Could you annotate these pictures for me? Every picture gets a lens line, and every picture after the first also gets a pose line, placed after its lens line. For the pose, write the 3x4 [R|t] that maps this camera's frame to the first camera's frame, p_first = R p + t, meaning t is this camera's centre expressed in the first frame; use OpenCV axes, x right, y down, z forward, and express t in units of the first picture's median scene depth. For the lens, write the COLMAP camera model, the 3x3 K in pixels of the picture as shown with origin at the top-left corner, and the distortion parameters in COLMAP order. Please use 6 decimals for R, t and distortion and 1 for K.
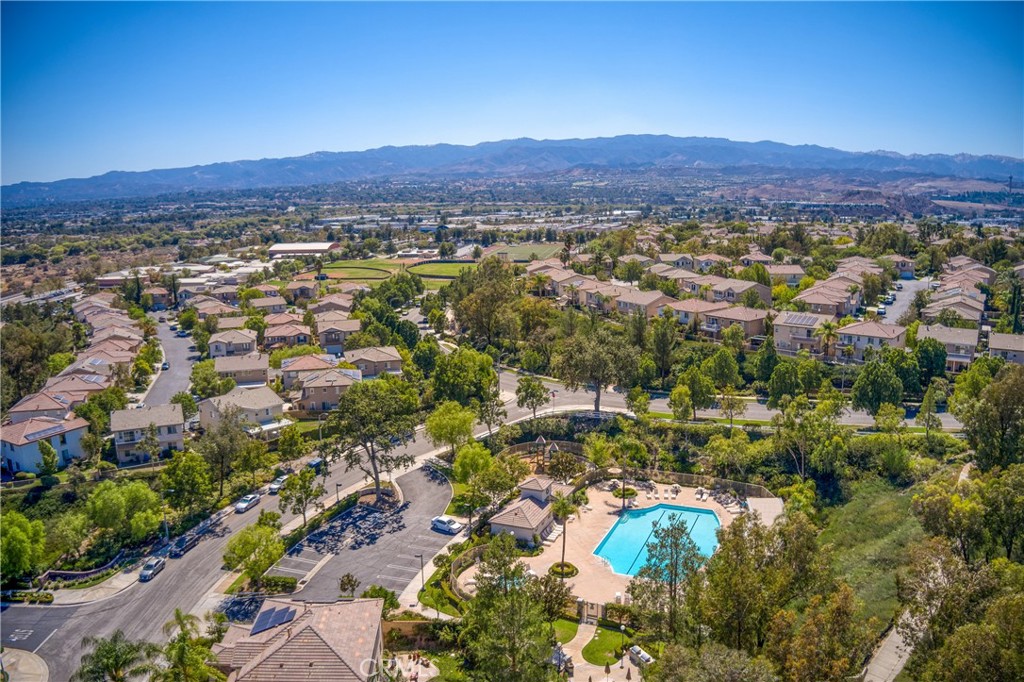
lens RADIAL K [[826.4, 0, 512.0], [0, 826.4, 341.0], [0, 0, 1]] dist [-0.194183, 0.020688]
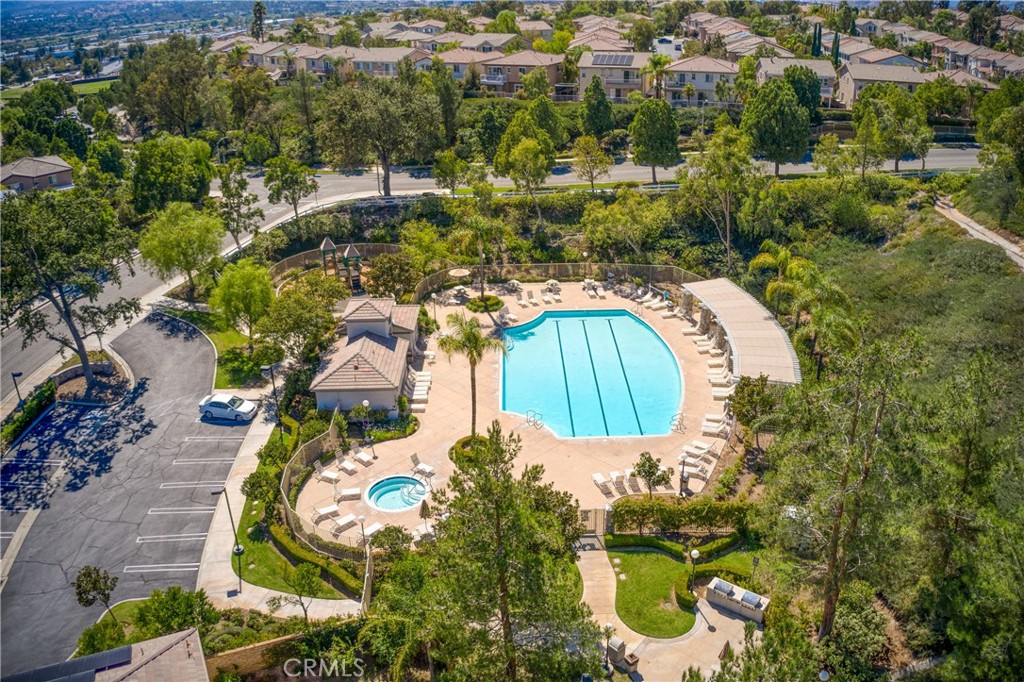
lens RADIAL K [[826.4, 0, 512.0], [0, 826.4, 341.0], [0, 0, 1]] dist [-0.194183, 0.020688]
pose [[0.914601, -0.172587, 0.365677, -0.086282], [0.087138, 0.967213, 0.238549, 0.058379], [-0.394858, -0.186313, 0.899653, 0.386725]]
